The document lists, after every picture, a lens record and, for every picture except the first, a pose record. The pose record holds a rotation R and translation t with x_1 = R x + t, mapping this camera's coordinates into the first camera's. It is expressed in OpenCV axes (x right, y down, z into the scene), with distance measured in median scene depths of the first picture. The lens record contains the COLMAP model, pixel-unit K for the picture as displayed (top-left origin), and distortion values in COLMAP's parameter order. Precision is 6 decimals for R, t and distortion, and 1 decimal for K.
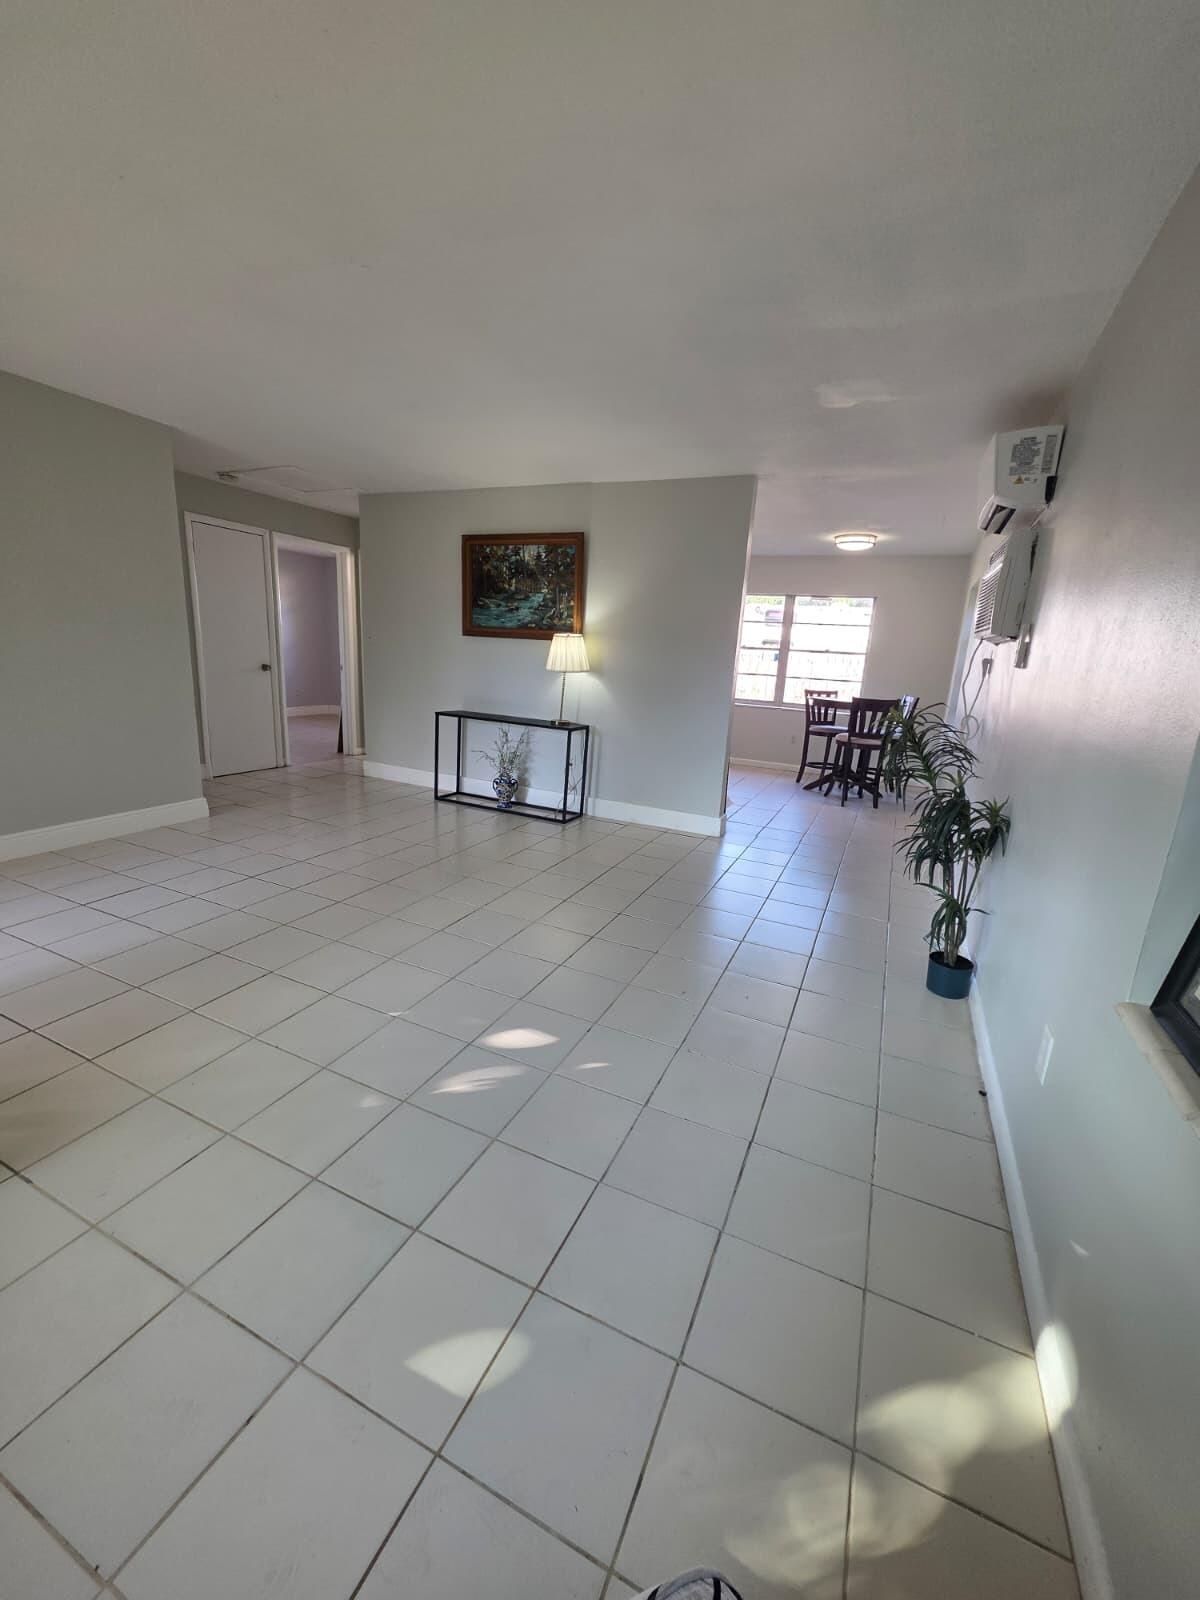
lens RADIAL K [[636.3, 0, 610.4], [0, 636.3, 797.9], [0, 0, 1]] dist [-0.000158, -0.000036]
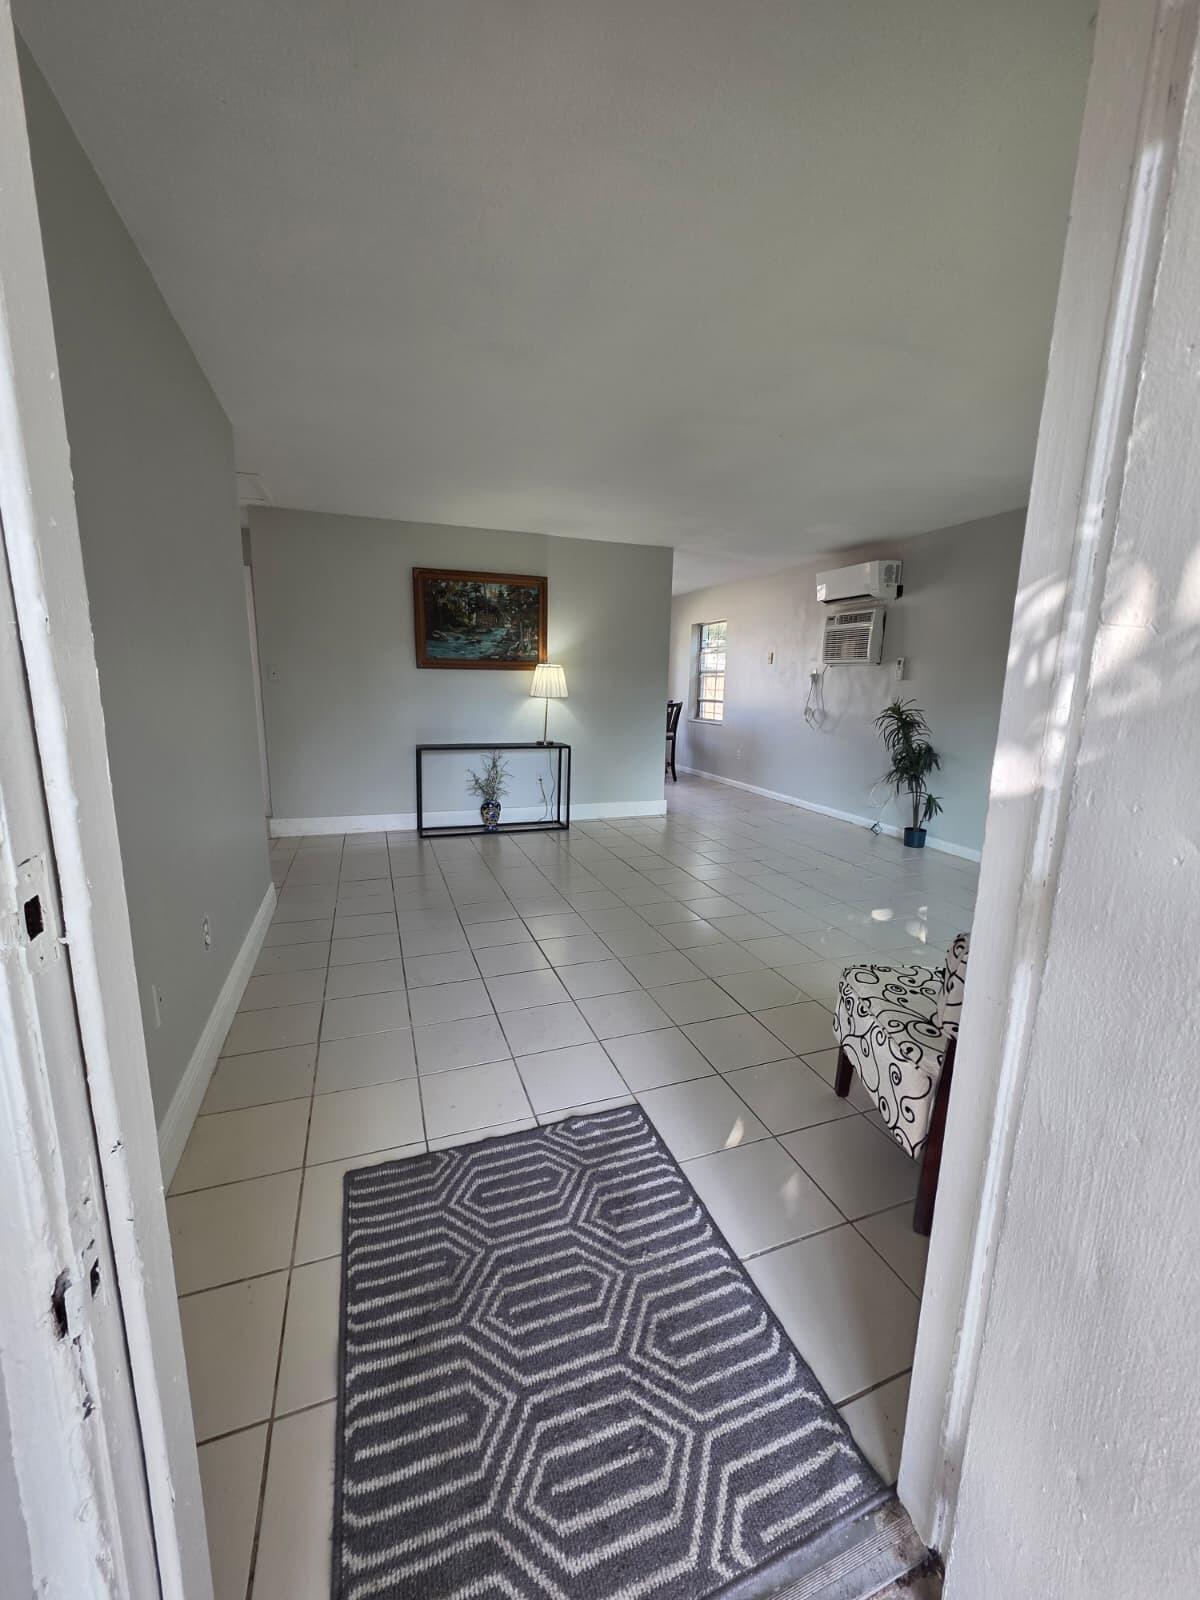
lens RADIAL K [[642.7, 0, 611.0], [0, 642.7, 798.6], [0, 0, 1]] dist [0.002473, 0.000122]
pose [[0.717448, -0.171204, 0.675247, -0.767097], [0.178949, 0.982095, 0.058870, -0.066377], [-0.673235, 0.078599, 0.735239, 0.090063]]
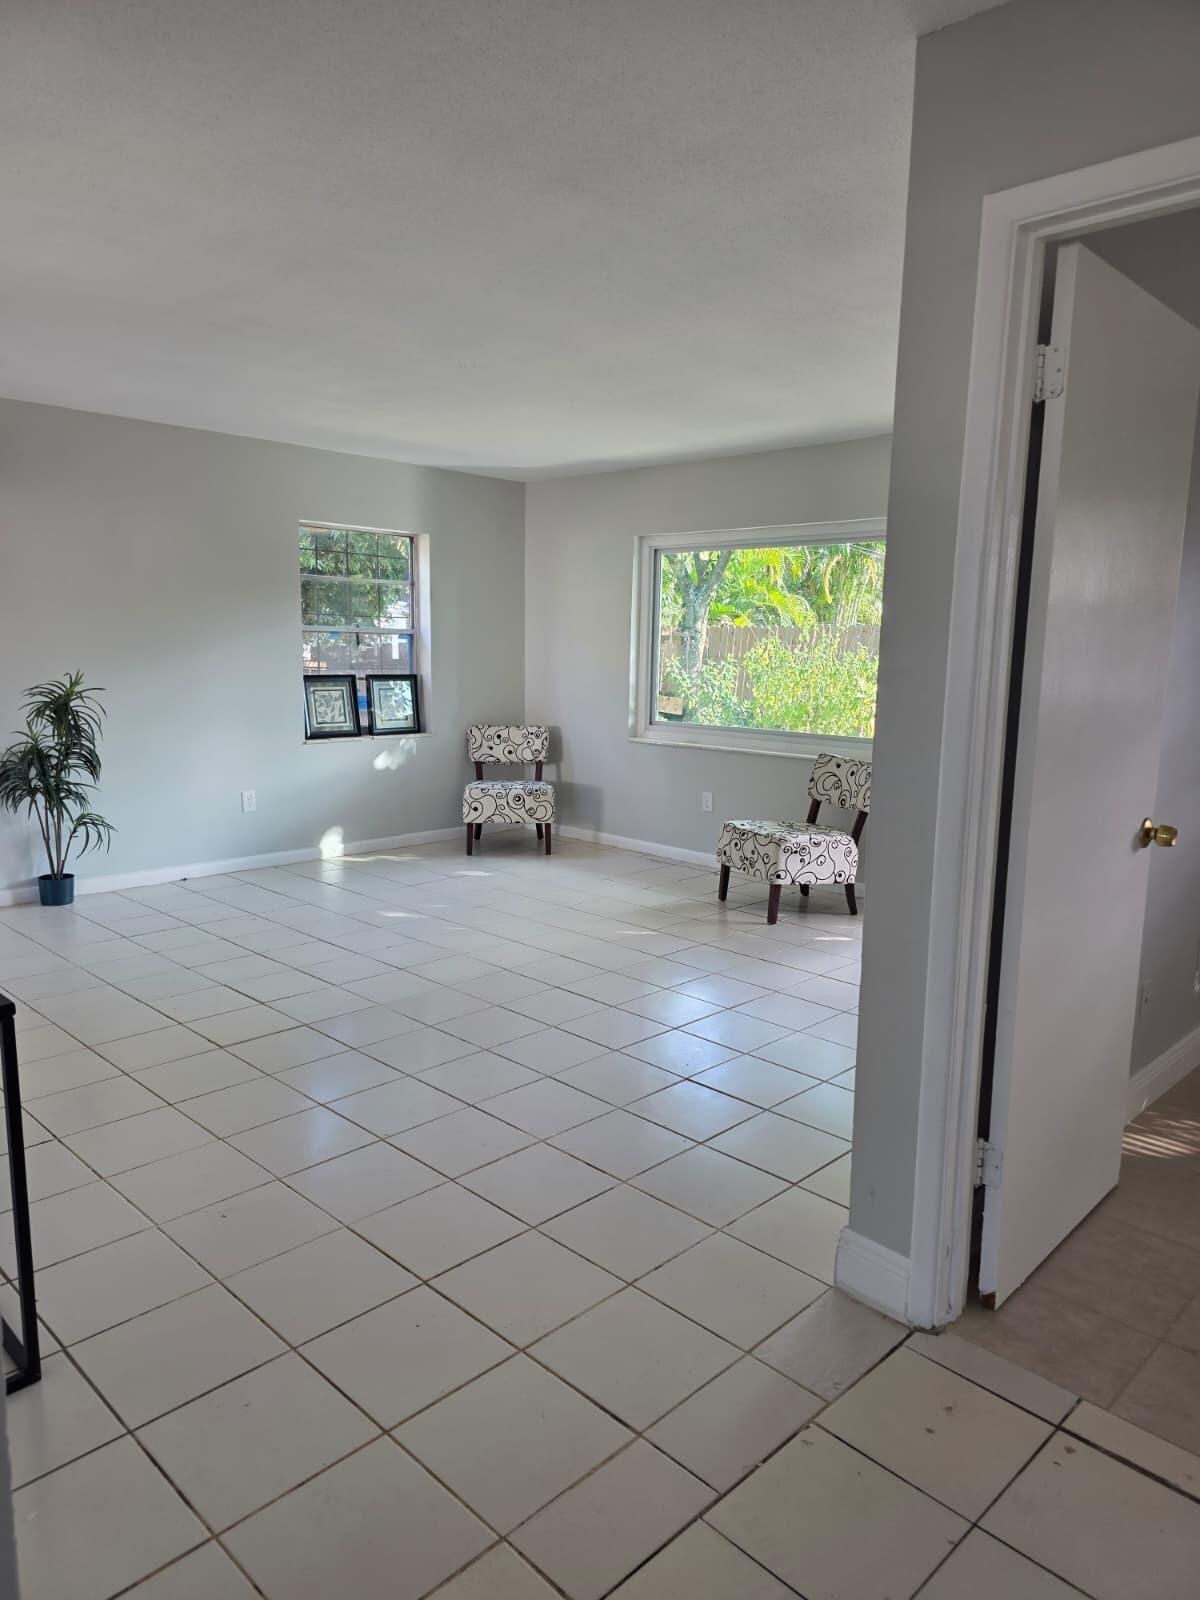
lens RADIAL K [[1068.5, 0, 600.0], [0, 1068.5, 800.0], [0, 0, 1]] dist [0.117628, -0.180654]
pose [[-0.938197, -0.120238, 0.324544, -0.587634], [0.010538, 0.927356, 0.374031, -0.351144], [-0.345941, 0.354335, -0.868776, 1.276578]]
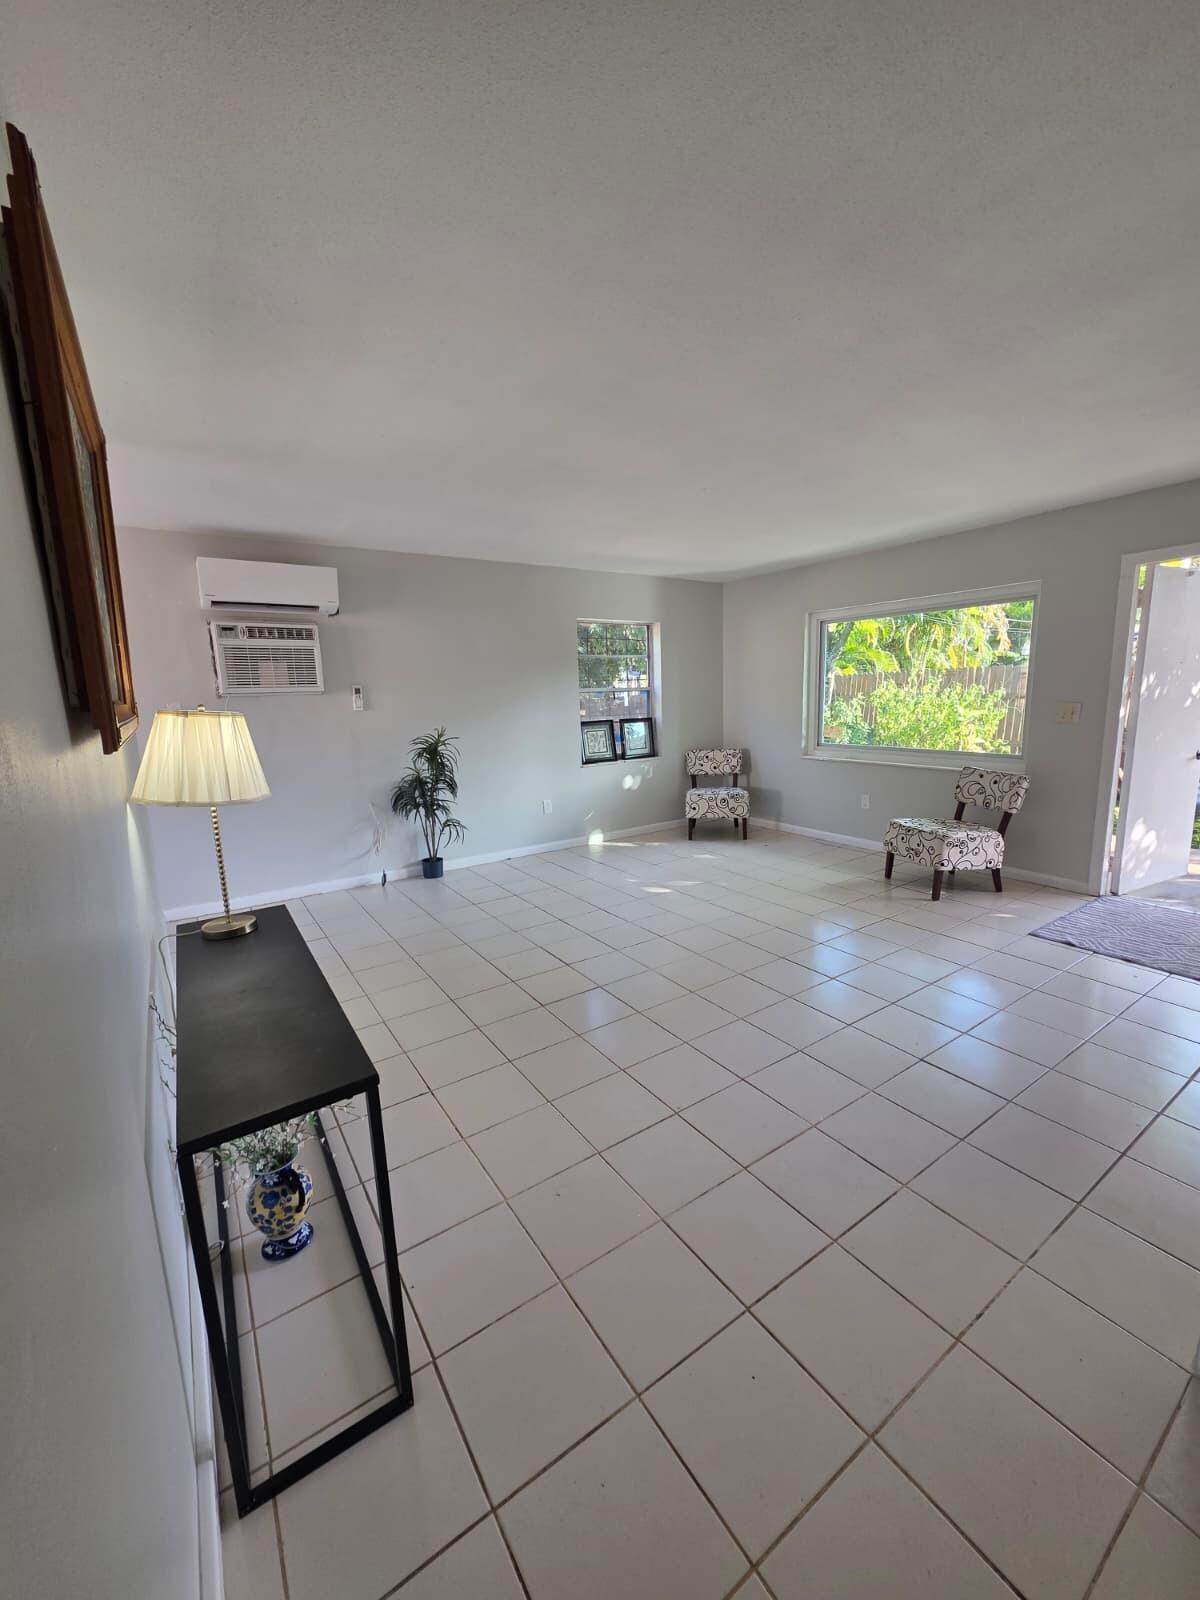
lens RADIAL K [[636.3, 0, 610.4], [0, 636.3, 797.9], [0, 0, 1]] dist [-0.000158, -0.000036]
pose [[-0.858296, -0.113768, 0.500385, -0.449365], [0.100517, 0.918951, 0.381347, -0.314327], [-0.503215, 0.377606, -0.777296, 1.135216]]
